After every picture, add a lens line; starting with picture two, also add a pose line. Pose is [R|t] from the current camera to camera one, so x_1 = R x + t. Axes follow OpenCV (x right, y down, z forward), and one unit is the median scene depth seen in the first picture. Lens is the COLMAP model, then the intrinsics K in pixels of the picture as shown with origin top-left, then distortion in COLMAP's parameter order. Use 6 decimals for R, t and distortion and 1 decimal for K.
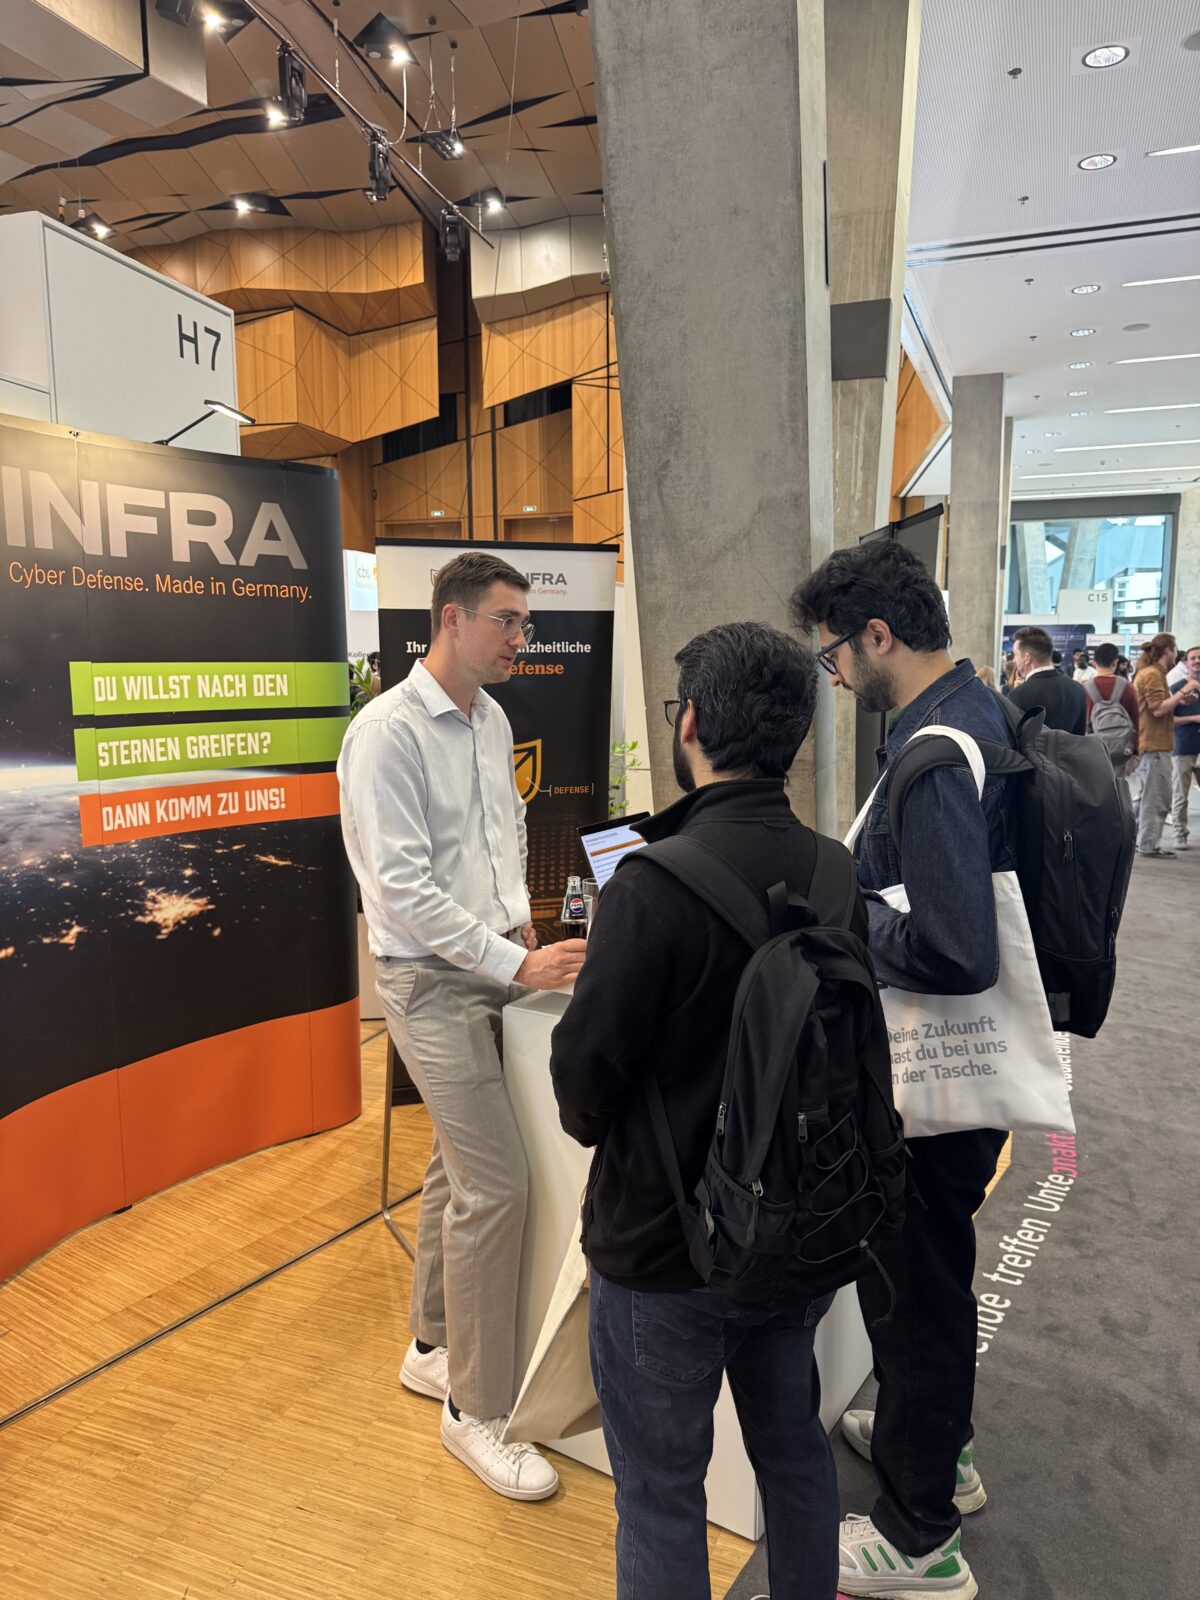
lens RADIAL K [[1096.4, 0, 588.3], [0, 1096.4, 813.0], [0, 0, 1]] dist [-0.019363, -0.004786]
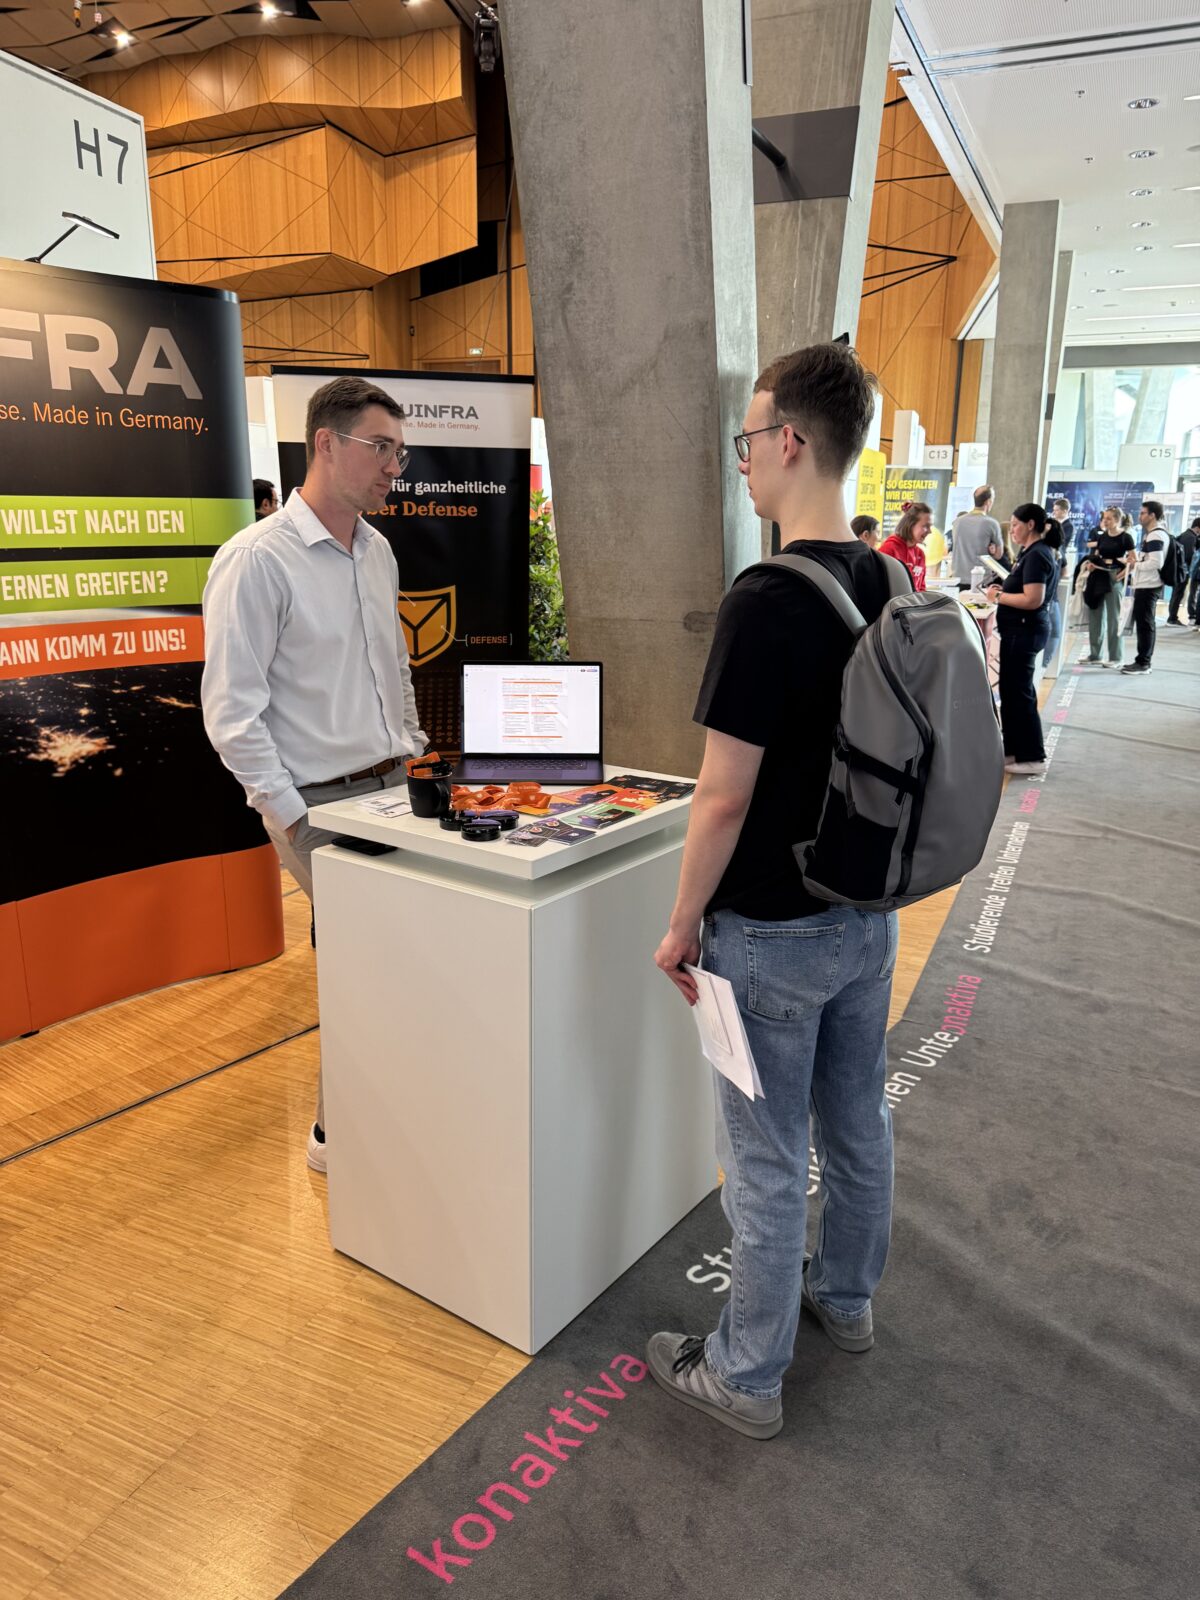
lens RADIAL K [[1096.4, 0, 610.3], [0, 1096.4, 810.0], [0, 0, 1]] dist [-0.019363, -0.004786]
pose [[0.999144, 0.025200, -0.032809, 0.148647], [-0.020855, 0.991733, 0.126613, 0.007195], [0.035728, -0.125821, 0.991409, 0.013537]]
